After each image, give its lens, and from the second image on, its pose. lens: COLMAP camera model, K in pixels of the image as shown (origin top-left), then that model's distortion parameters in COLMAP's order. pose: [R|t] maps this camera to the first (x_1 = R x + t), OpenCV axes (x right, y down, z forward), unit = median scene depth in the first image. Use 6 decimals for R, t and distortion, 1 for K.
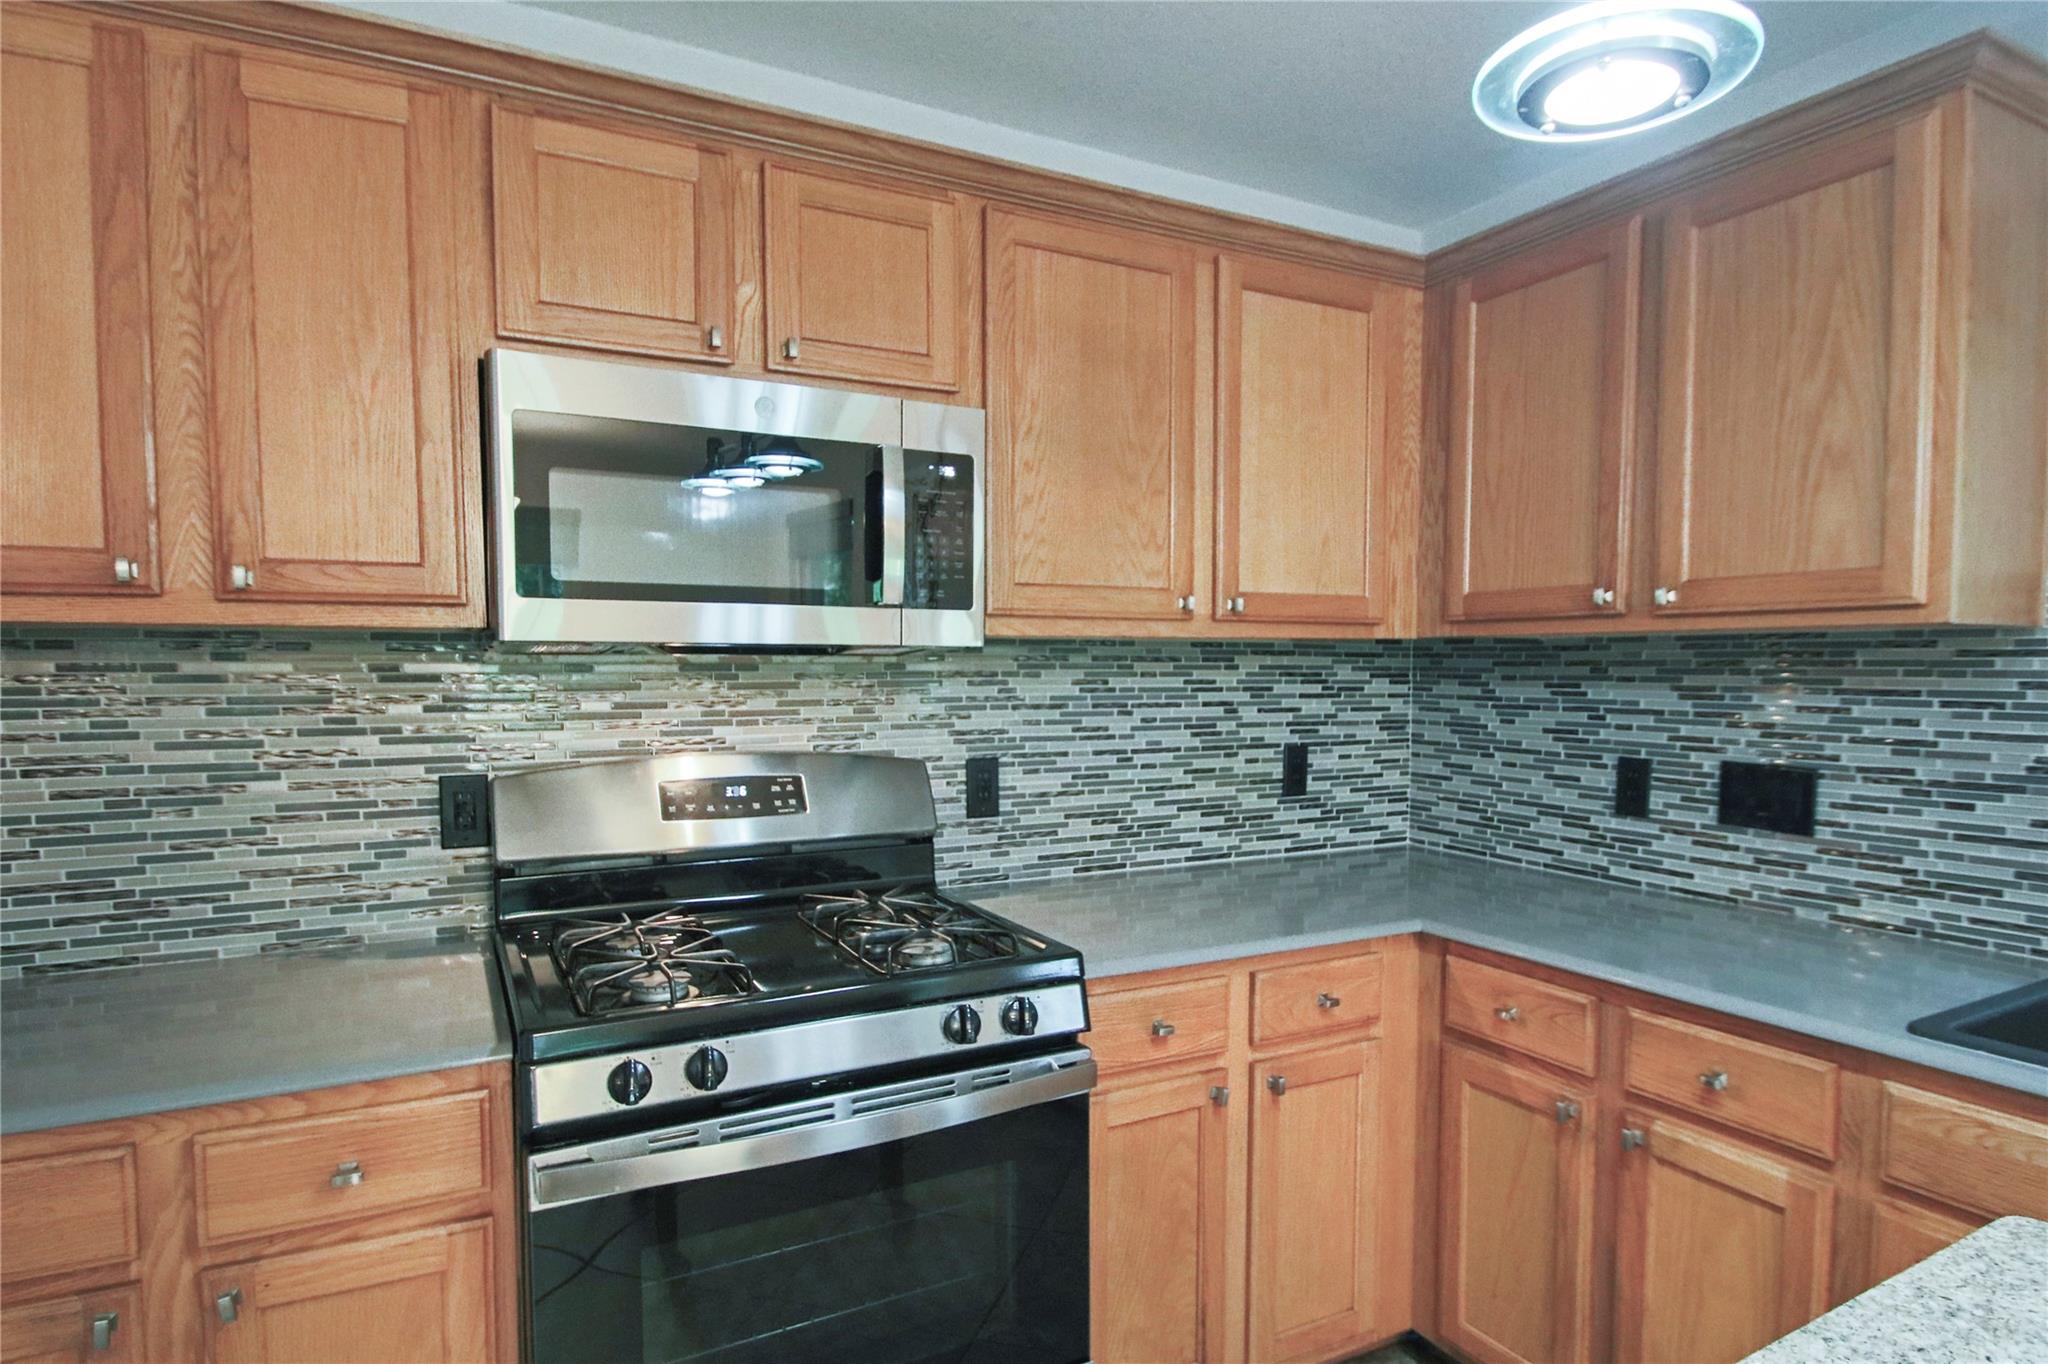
lens RADIAL K [[1081.7, 0, 1013.2], [0, 1081.7, 725.5], [0, 0, 1]] dist [0.013945, -0.000861]
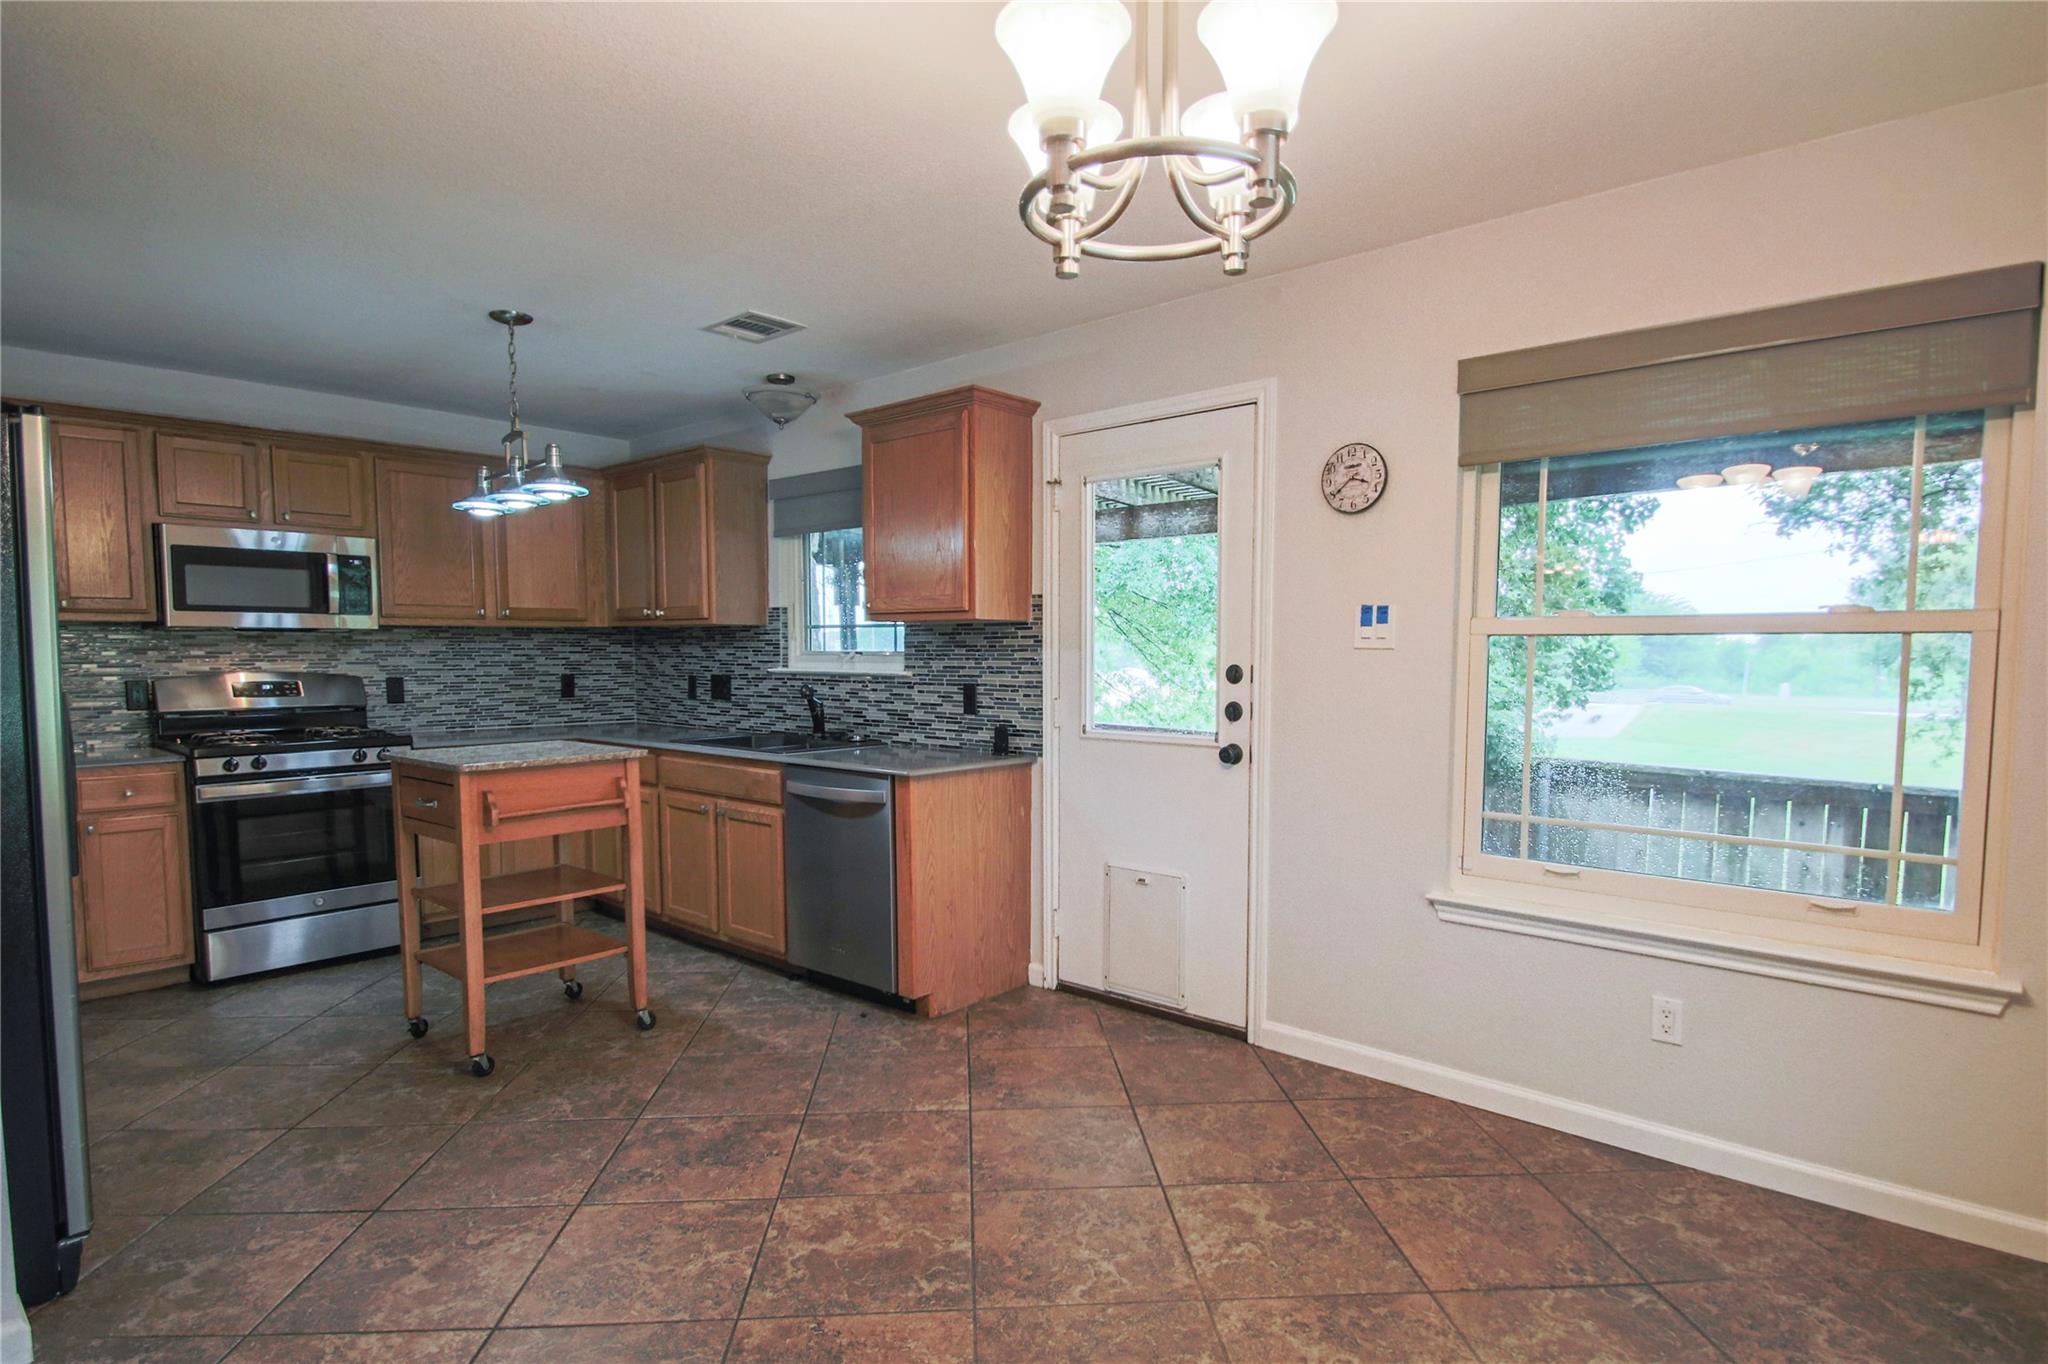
lens RADIAL K [[1081.7, 0, 1013.2], [0, 1081.7, 725.5], [0, 0, 1]] dist [0.013945, -0.000861]
pose [[0.939957, -0.024786, 0.340391, 0.447578], [0.019091, 0.999616, 0.020069, 0.118173], [-0.340758, -0.012366, 0.940070, -1.729827]]
